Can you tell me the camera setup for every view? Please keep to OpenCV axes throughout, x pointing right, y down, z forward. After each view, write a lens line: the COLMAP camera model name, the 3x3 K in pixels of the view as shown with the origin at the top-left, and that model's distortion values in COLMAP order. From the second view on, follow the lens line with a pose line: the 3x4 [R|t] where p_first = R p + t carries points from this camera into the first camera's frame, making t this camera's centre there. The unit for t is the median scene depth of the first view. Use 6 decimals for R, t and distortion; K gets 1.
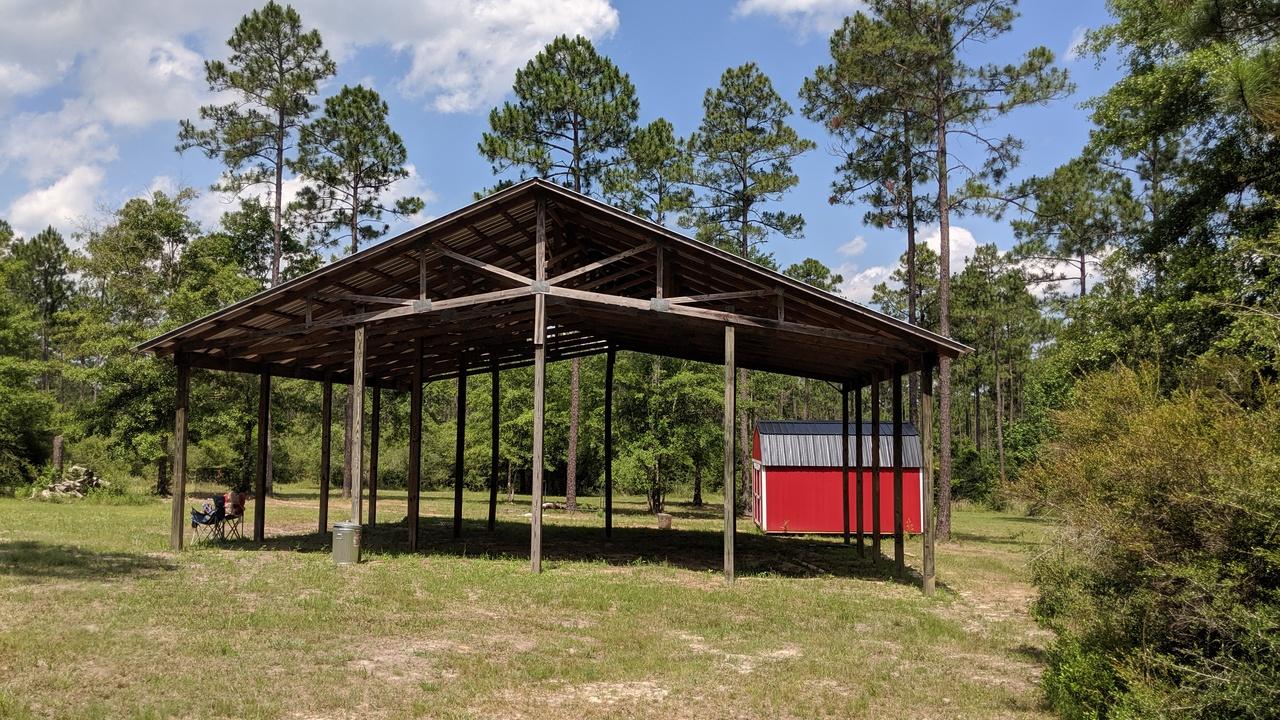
lens RADIAL K [[1088.8, 0, 580.0], [0, 1088.8, 333.7], [0, 0, 1]] dist [0.139998, -0.314343]
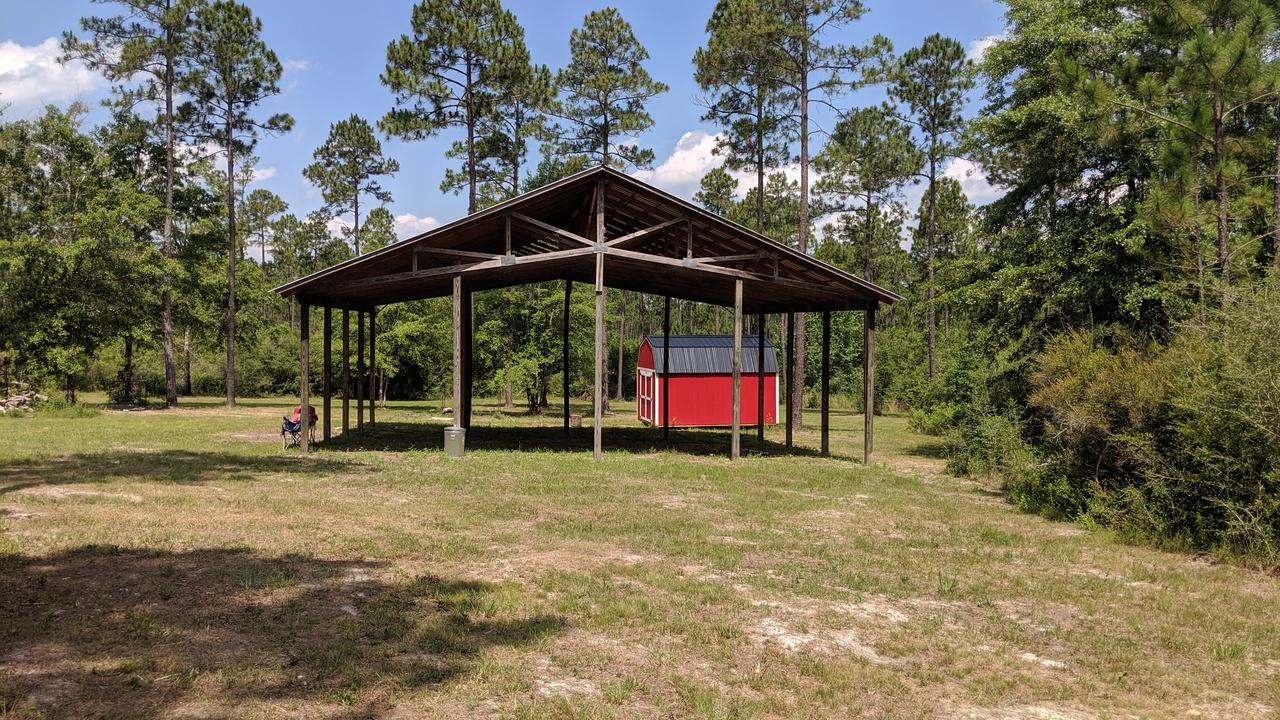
lens RADIAL K [[1076.0, 0, 638.9], [0, 1076.0, 348.3], [0, 0, 1]] dist [0.081825, -0.128235]
pose [[0.965880, -0.007374, 0.258884, -0.119529], [-0.019420, 0.994718, 0.100790, -0.019574], [-0.258260, -0.102378, 0.960635, -0.099471]]
